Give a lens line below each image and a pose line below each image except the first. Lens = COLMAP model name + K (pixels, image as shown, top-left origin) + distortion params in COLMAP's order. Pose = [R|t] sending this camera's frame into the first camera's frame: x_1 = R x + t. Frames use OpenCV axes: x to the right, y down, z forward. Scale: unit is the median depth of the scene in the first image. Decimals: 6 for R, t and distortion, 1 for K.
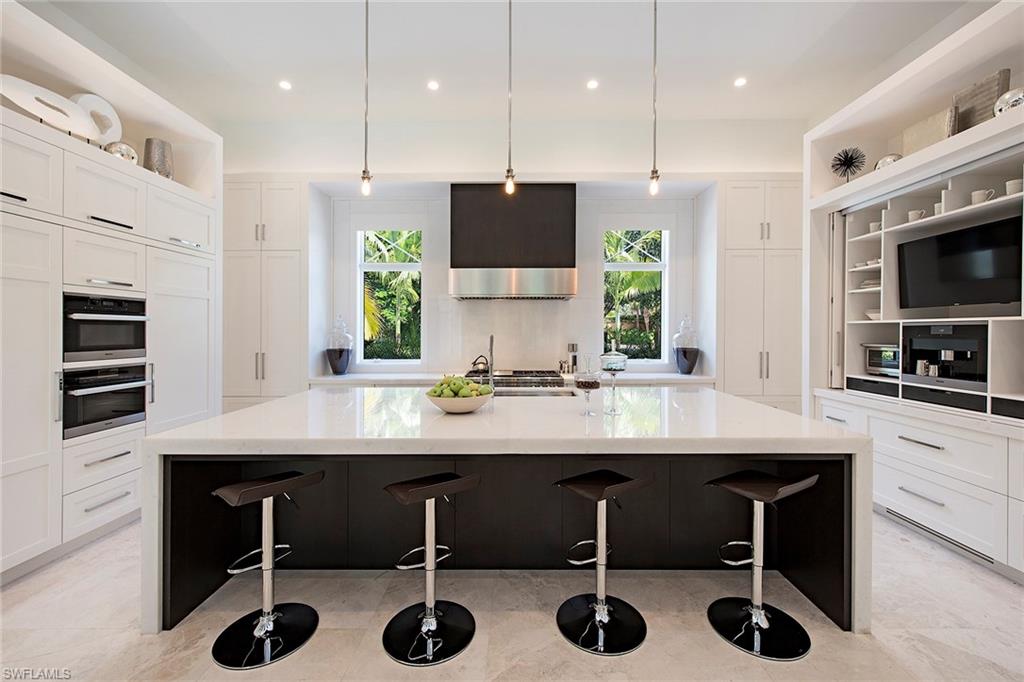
lens RADIAL K [[416.5, 0, 512.0], [0, 416.5, 341.0], [0, 0, 1]] dist [0.000679, 0.000220]
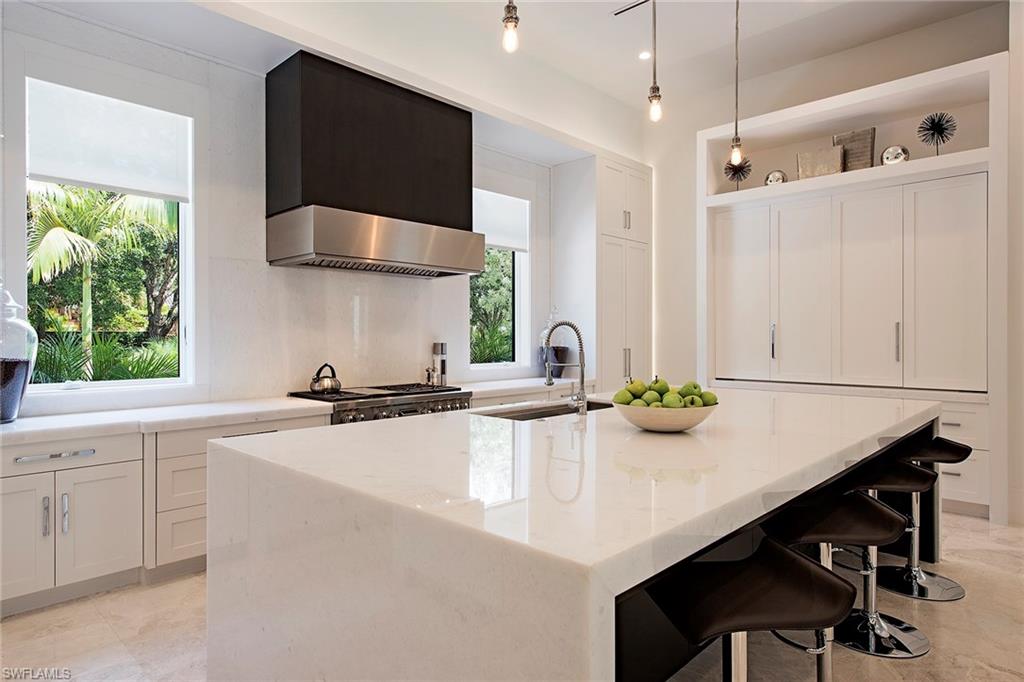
lens RADIAL K [[575.9, 0, 512.0], [0, 575.9, 341.0], [0, 0, 1]] dist [0.005880, 0.001133]
pose [[0.706673, -0.005039, 0.707522, -0.722572], [0.014982, 0.999857, -0.007844, 0.020758], [-0.707381, 0.016143, 0.706648, 0.399849]]
